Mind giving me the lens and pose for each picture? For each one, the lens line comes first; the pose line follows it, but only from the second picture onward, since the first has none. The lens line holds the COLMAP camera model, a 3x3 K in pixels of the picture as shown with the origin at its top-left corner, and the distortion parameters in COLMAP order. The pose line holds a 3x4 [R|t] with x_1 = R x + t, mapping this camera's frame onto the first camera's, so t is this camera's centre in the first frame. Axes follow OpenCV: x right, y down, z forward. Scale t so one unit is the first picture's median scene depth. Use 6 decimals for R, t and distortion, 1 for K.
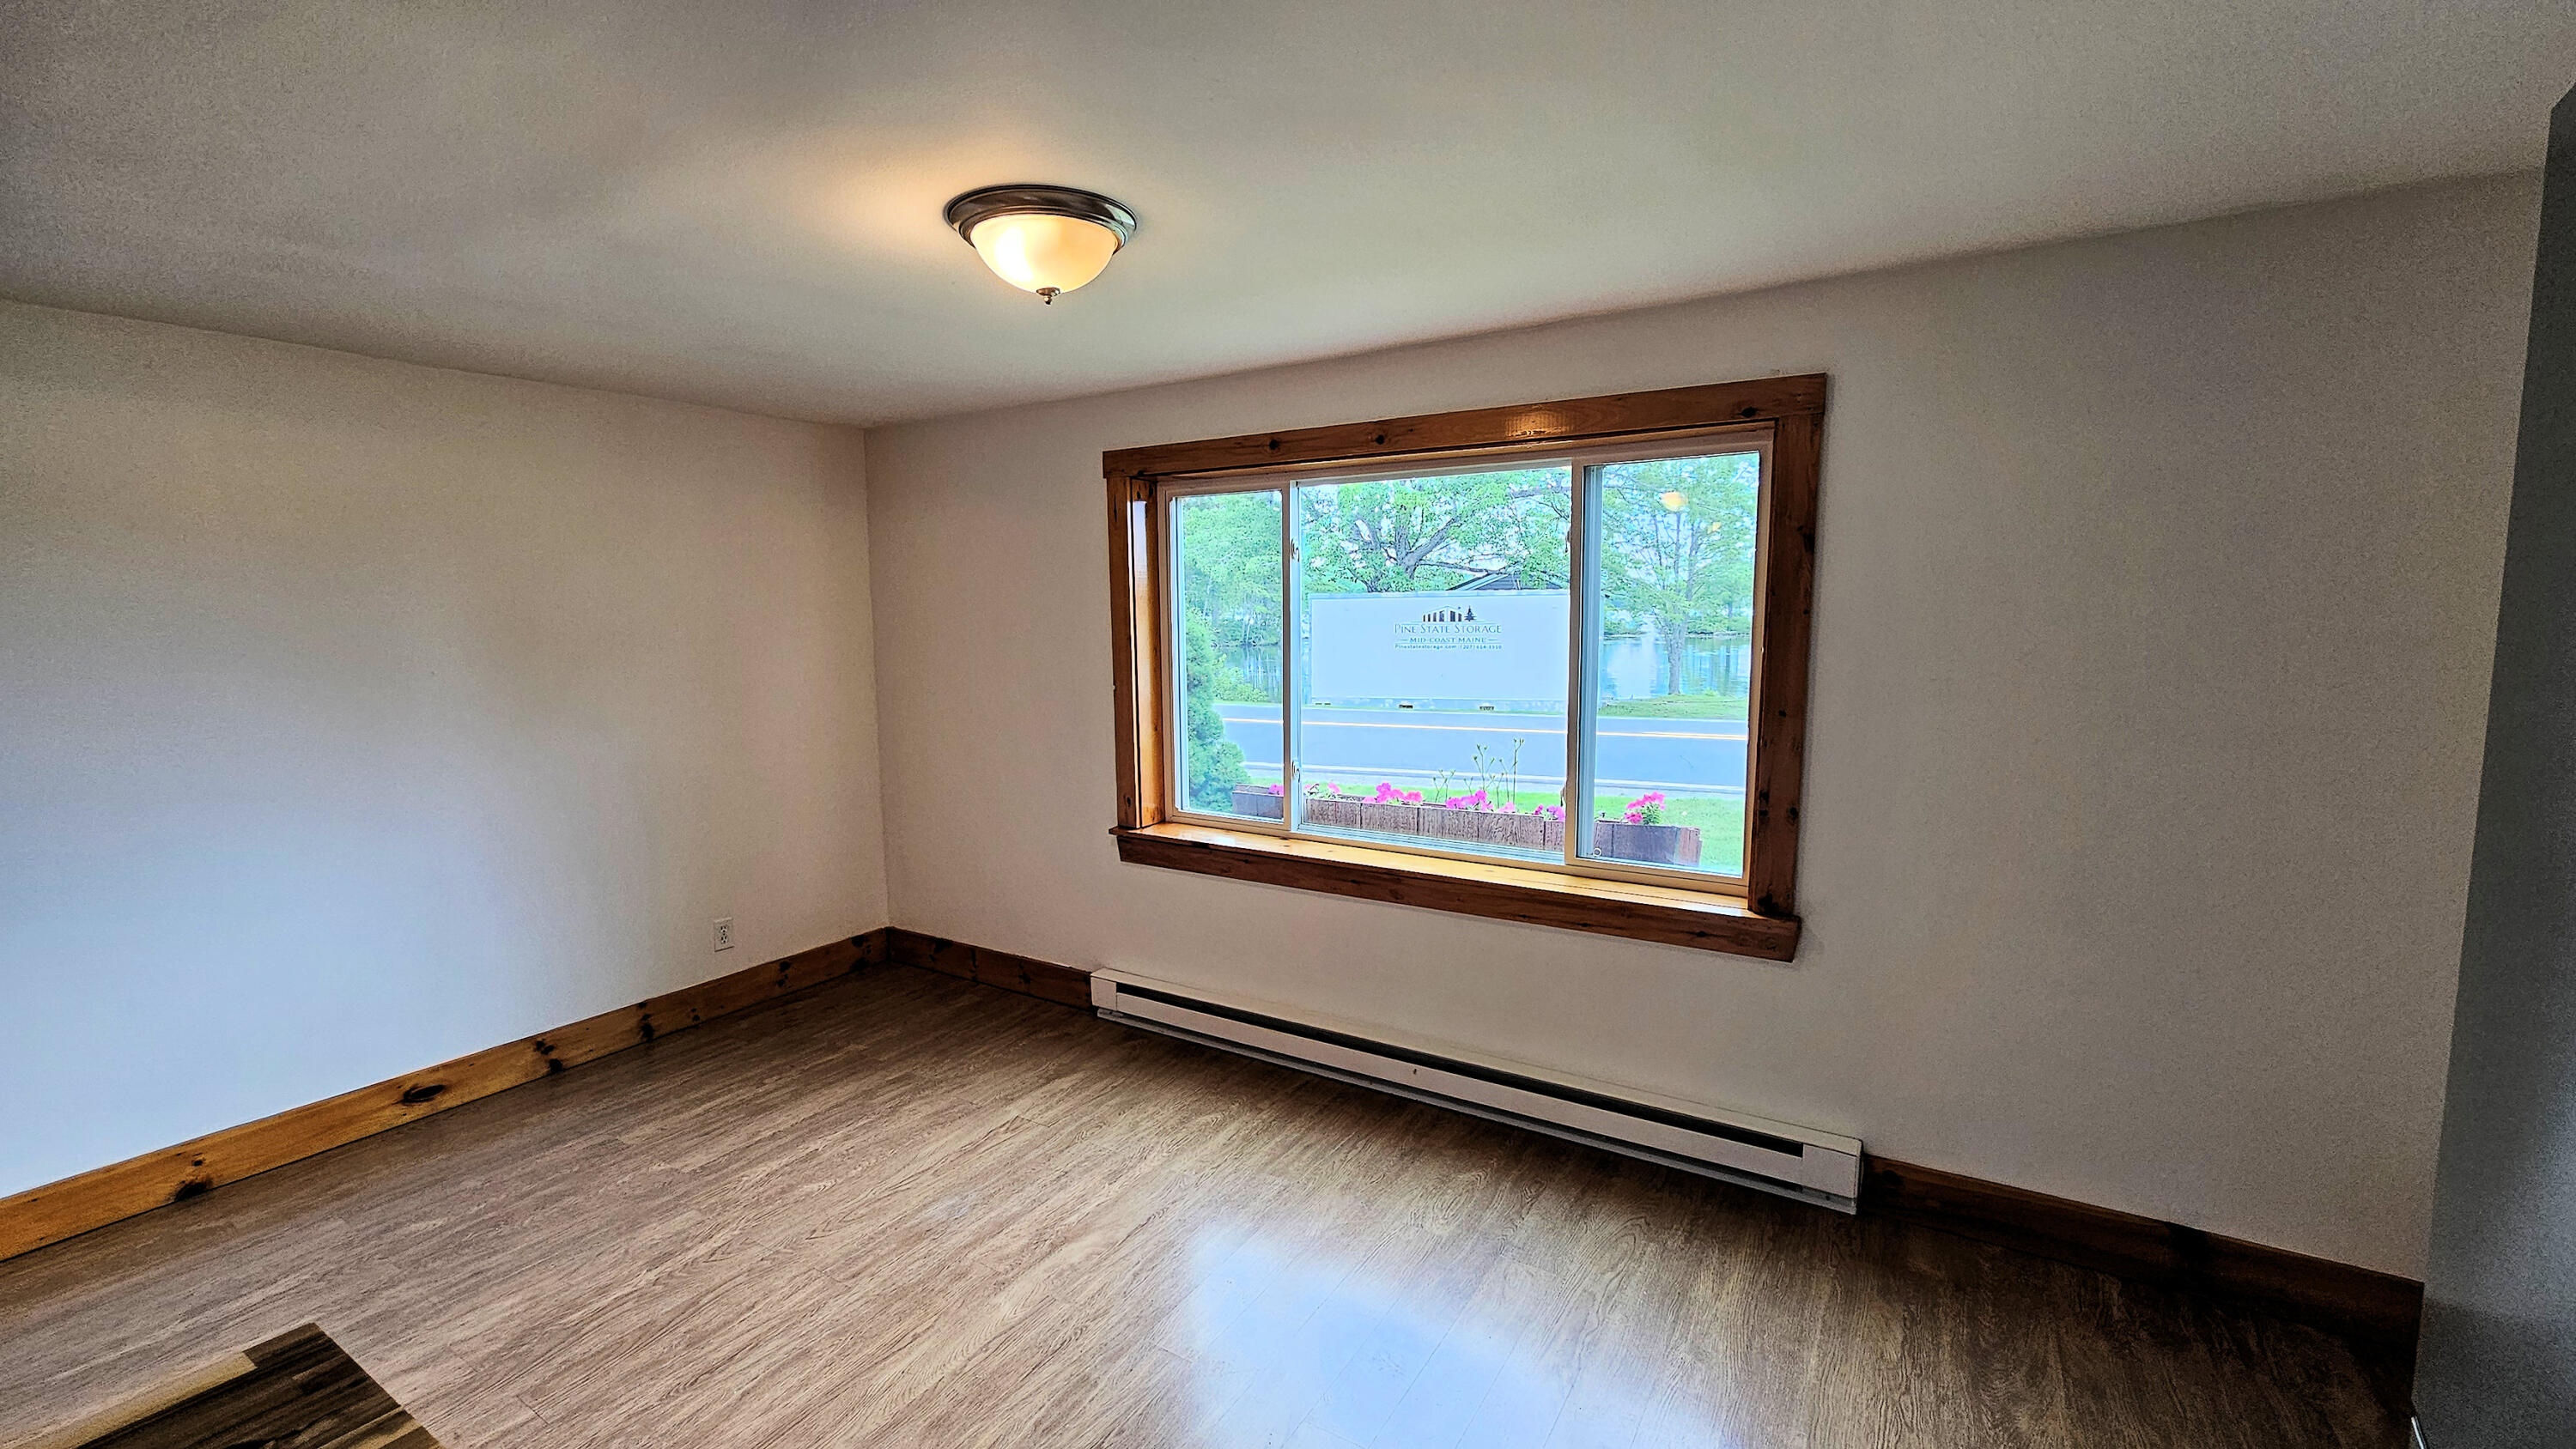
lens RADIAL K [[1054.0, 0, 1281.0], [0, 1054.0, 732.8], [0, 0, 1]] dist [-0.005848, 0.001448]
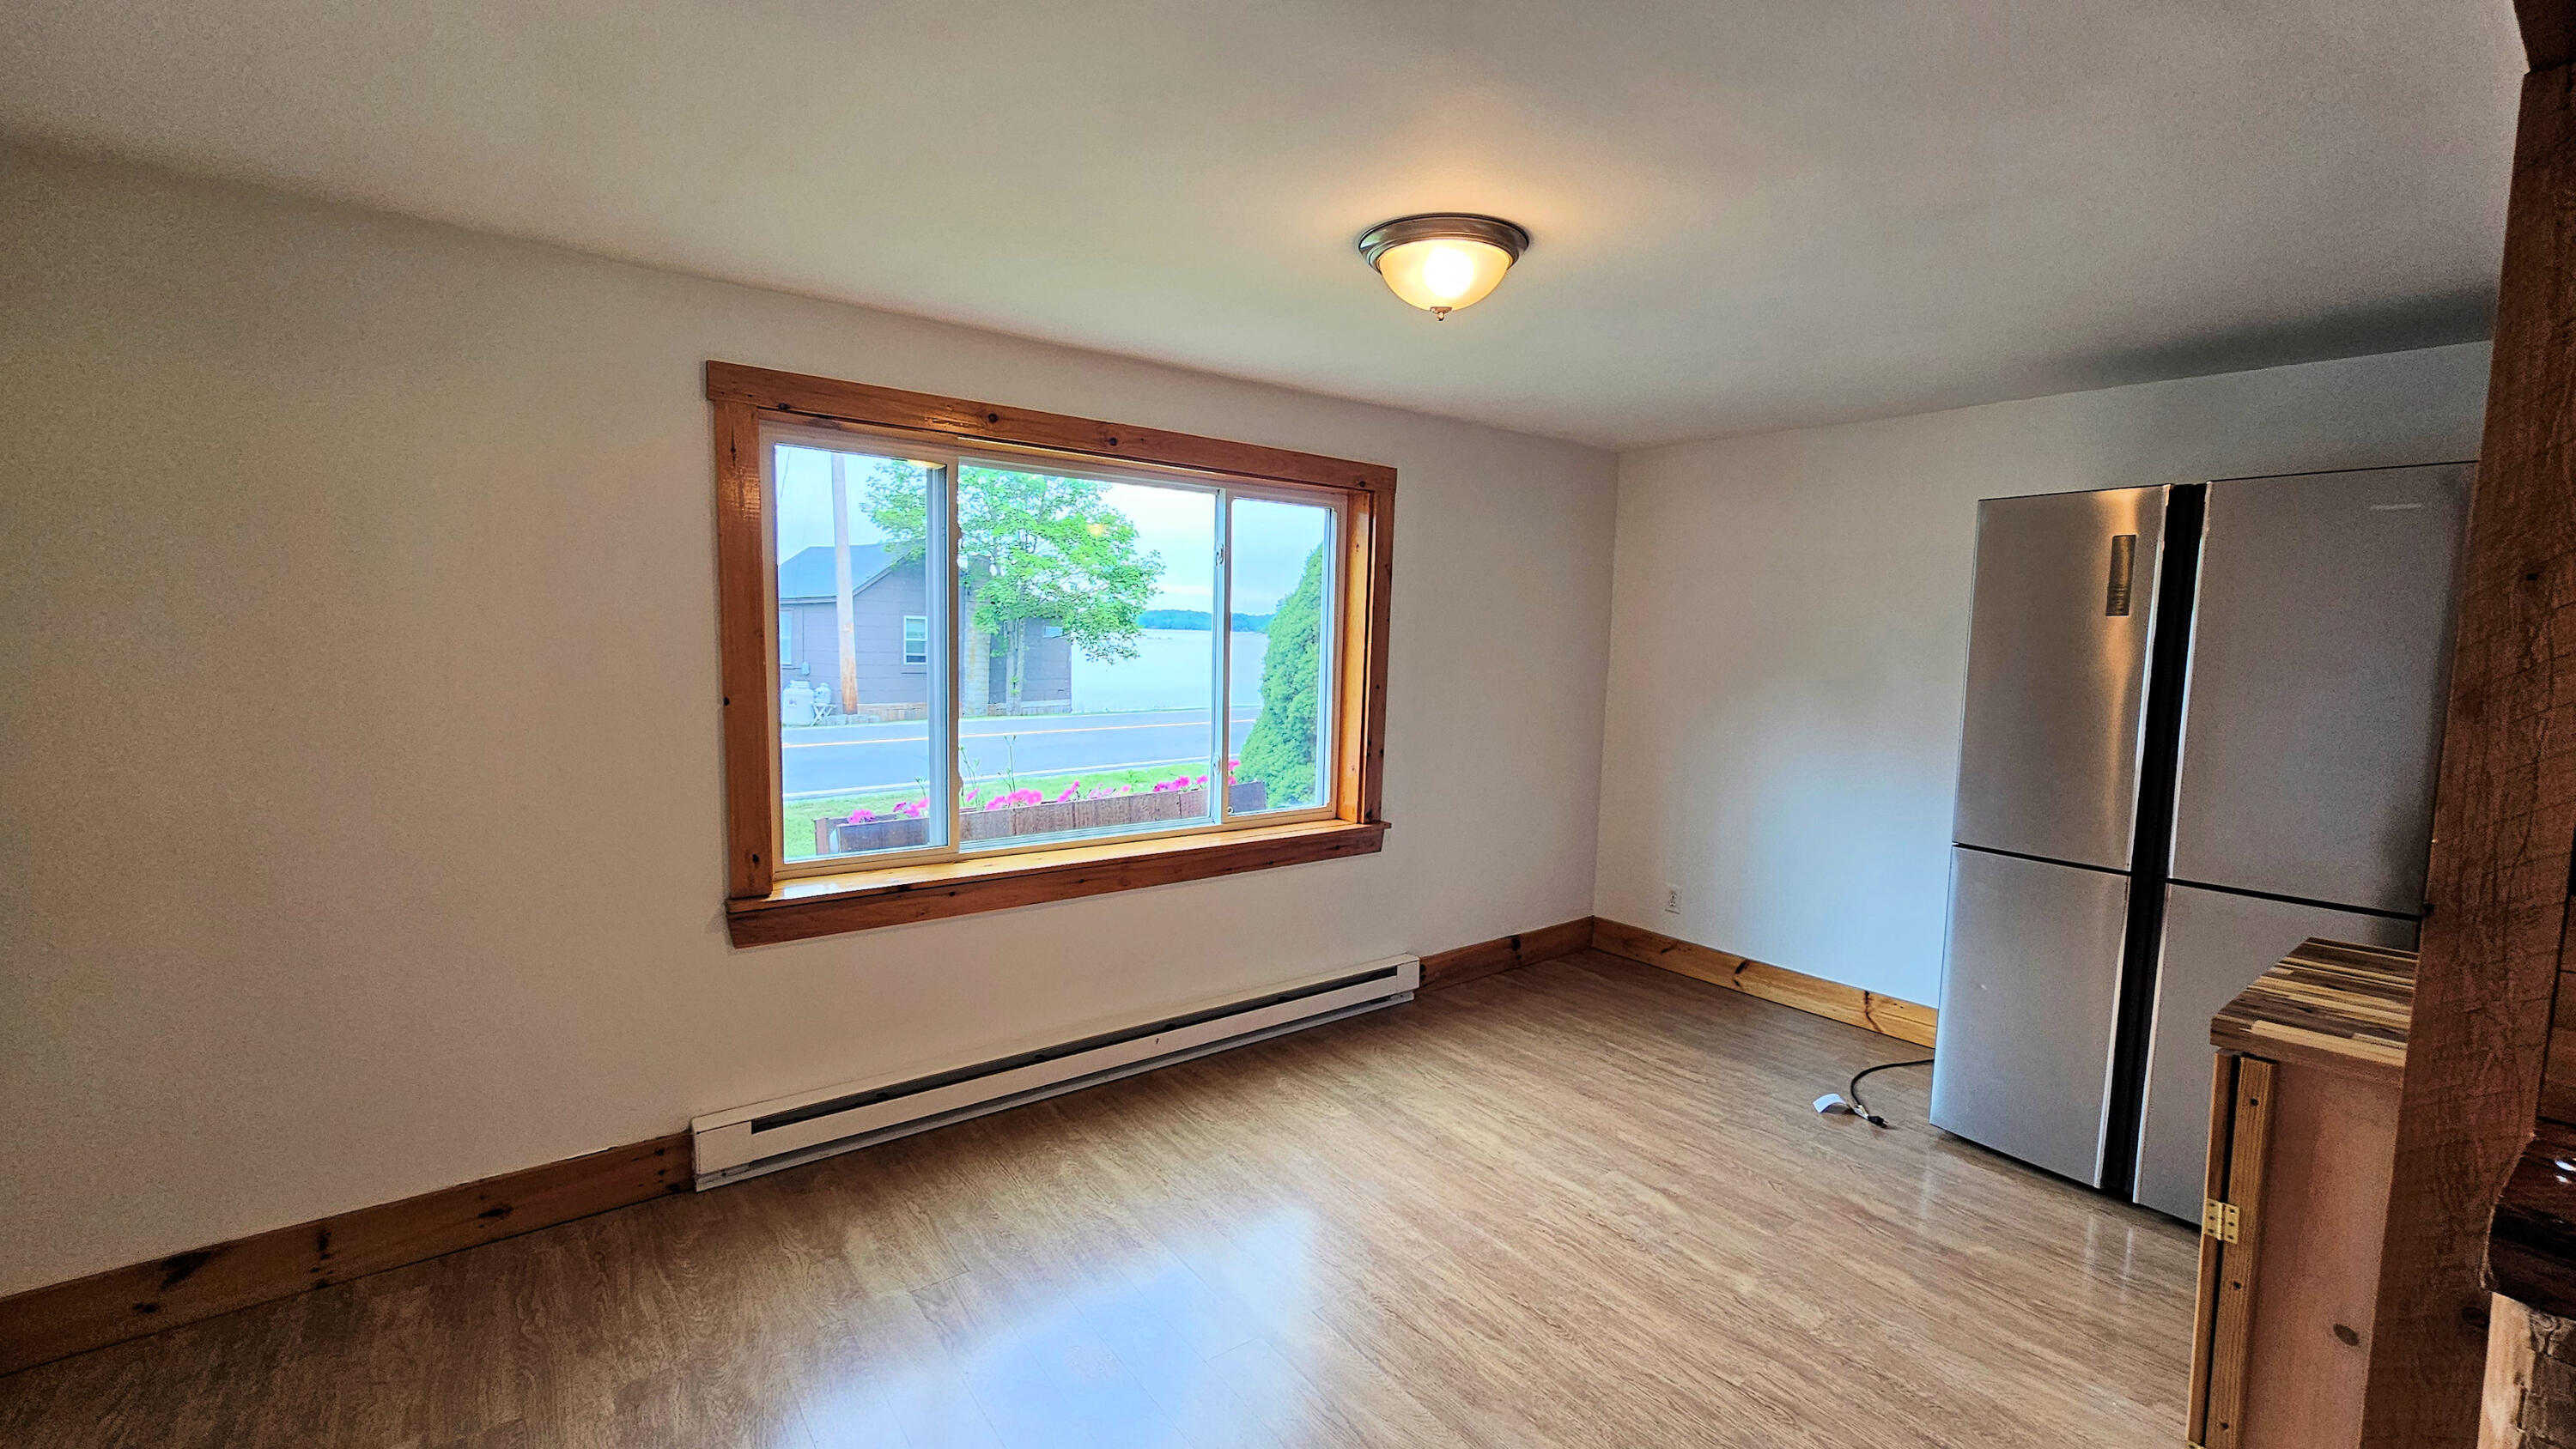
lens RADIAL K [[1054.0, 0, 1298.9], [0, 1054.0, 736.7], [0, 0, 1]] dist [-0.005848, 0.001448]
pose [[0.347560, -0.078337, 0.934380, -0.804127], [0.086047, 0.994964, 0.051409, -0.028353], [-0.933701, 0.062533, 0.352550, 0.474998]]
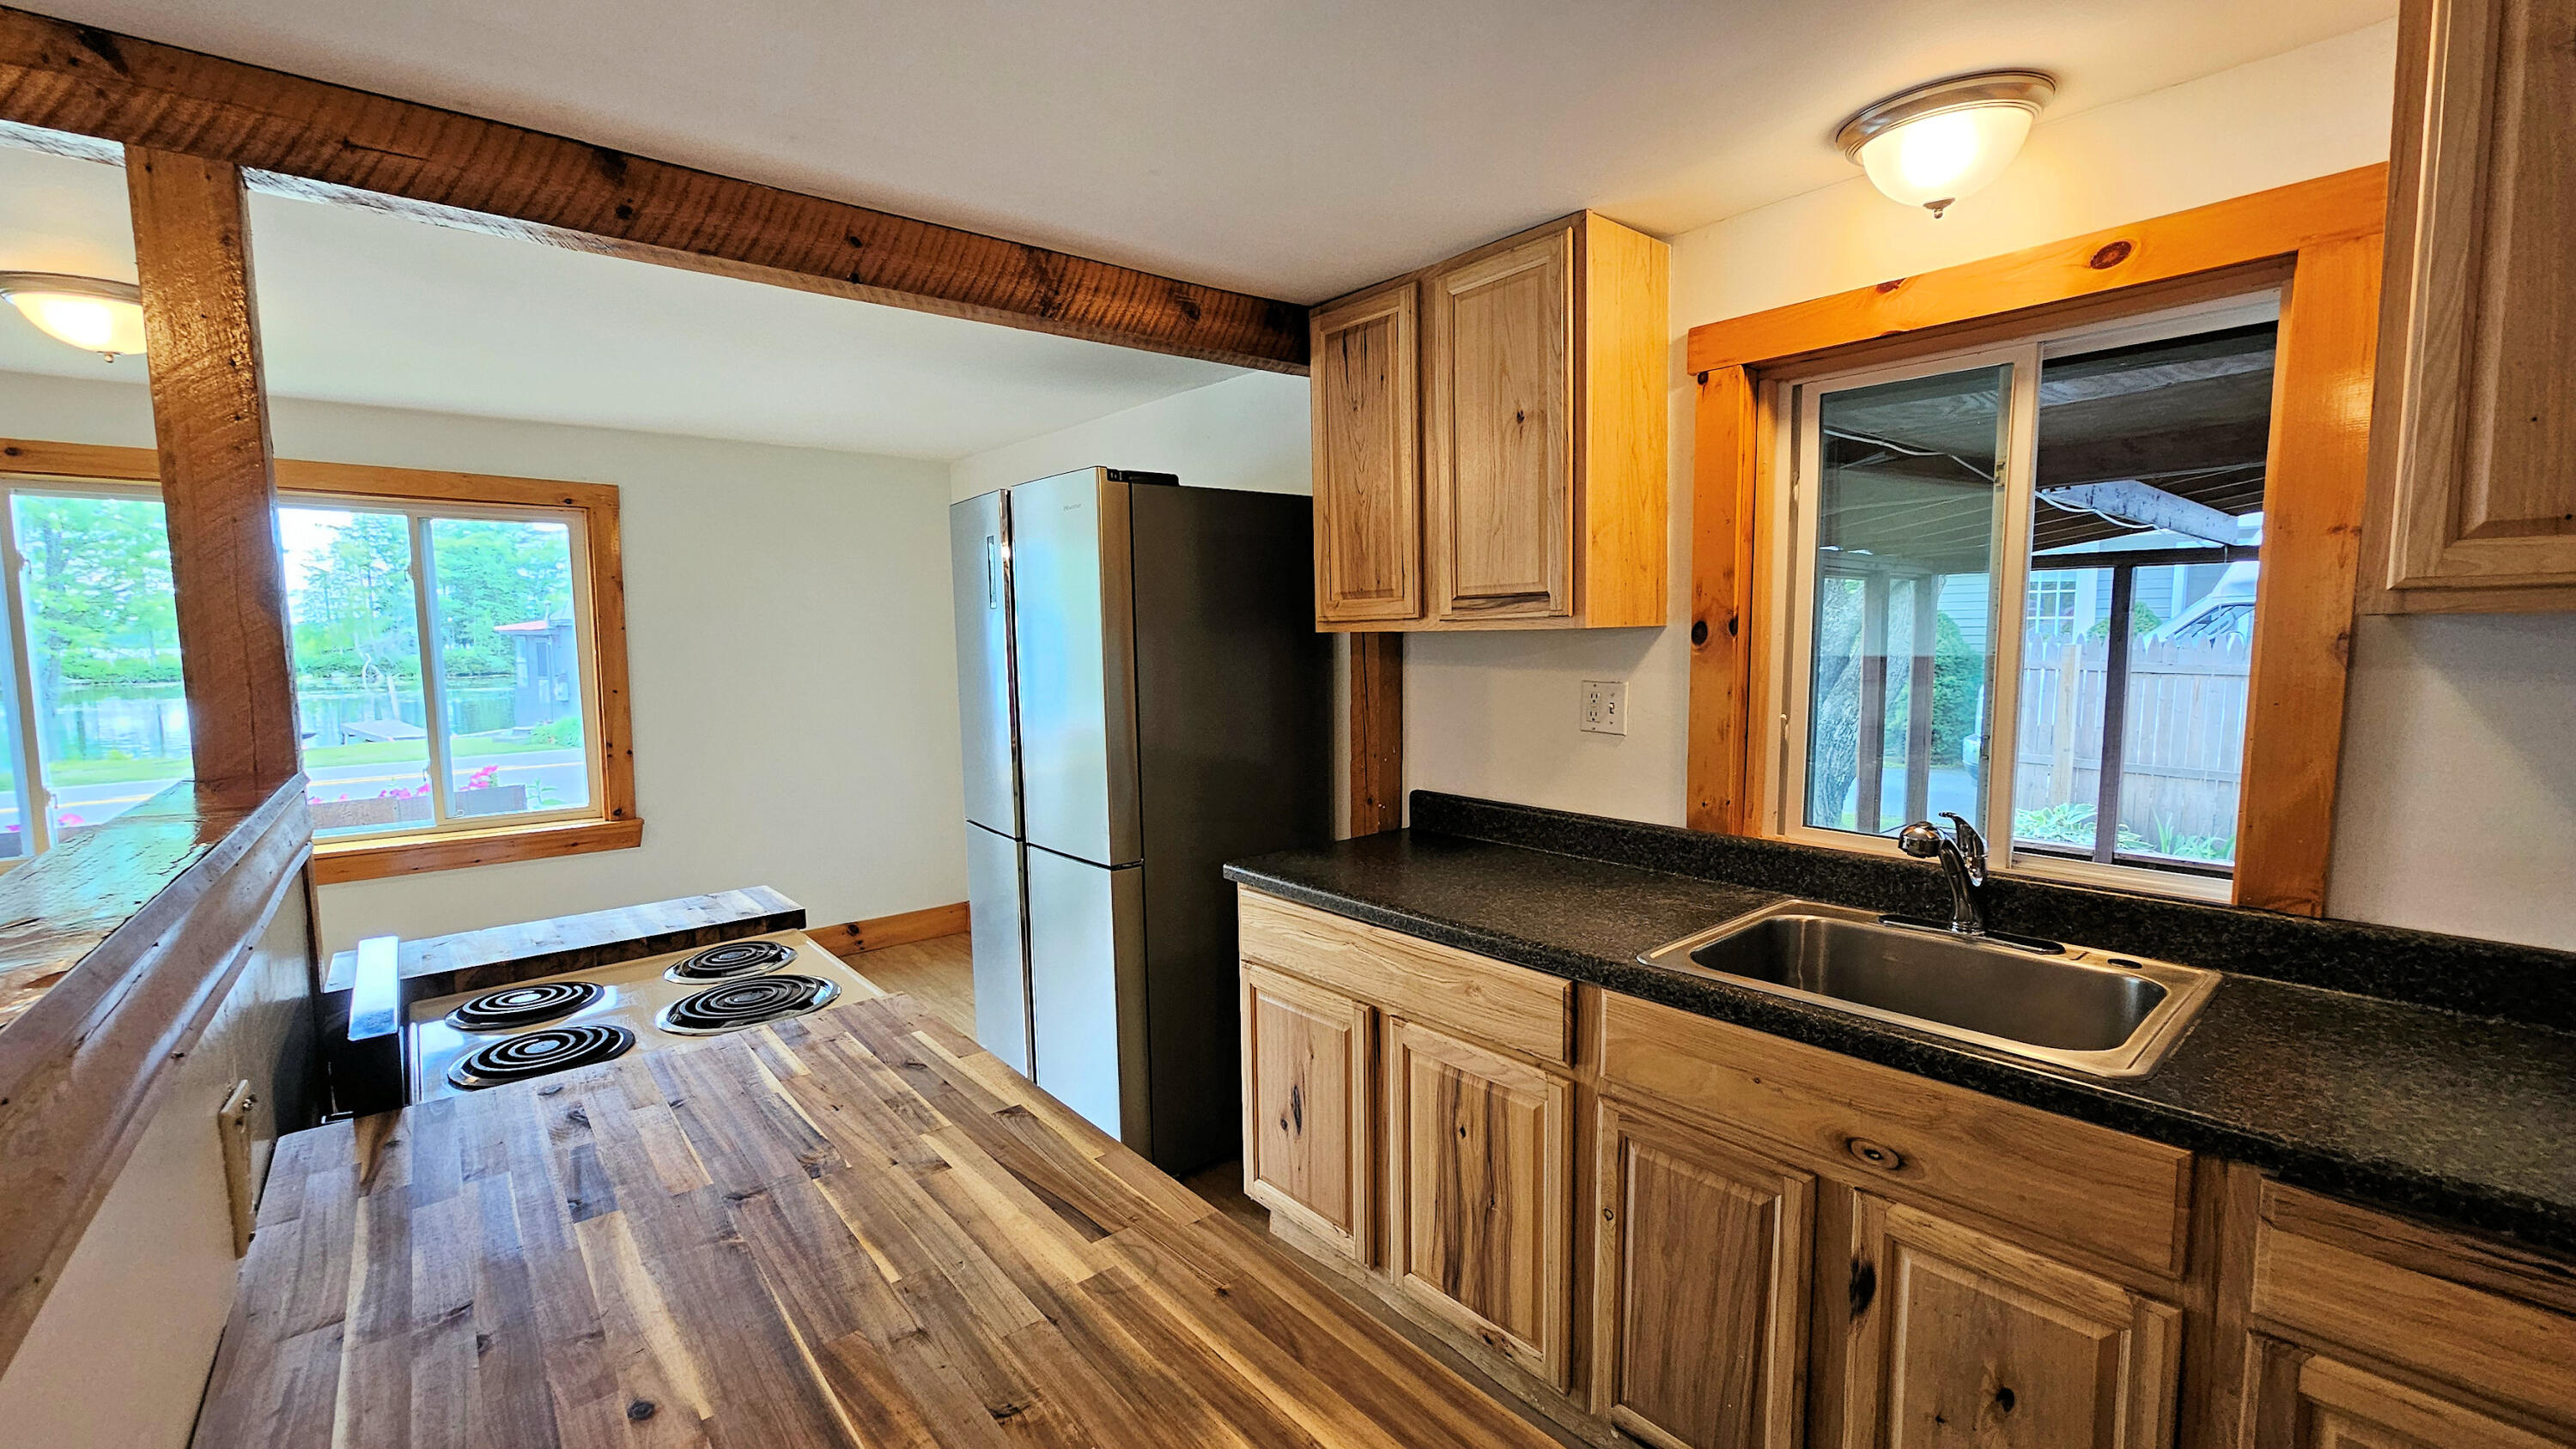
lens RADIAL K [[1054.0, 0, 1291.0], [0, 1054.0, 735.1], [0, 0, 1]] dist [-0.005848, 0.001448]
pose [[0.310412, -0.082698, 0.946998, -0.591078], [0.114720, 0.992187, 0.049041, 0.070886], [-0.943655, 0.093417, 0.317473, -0.382687]]
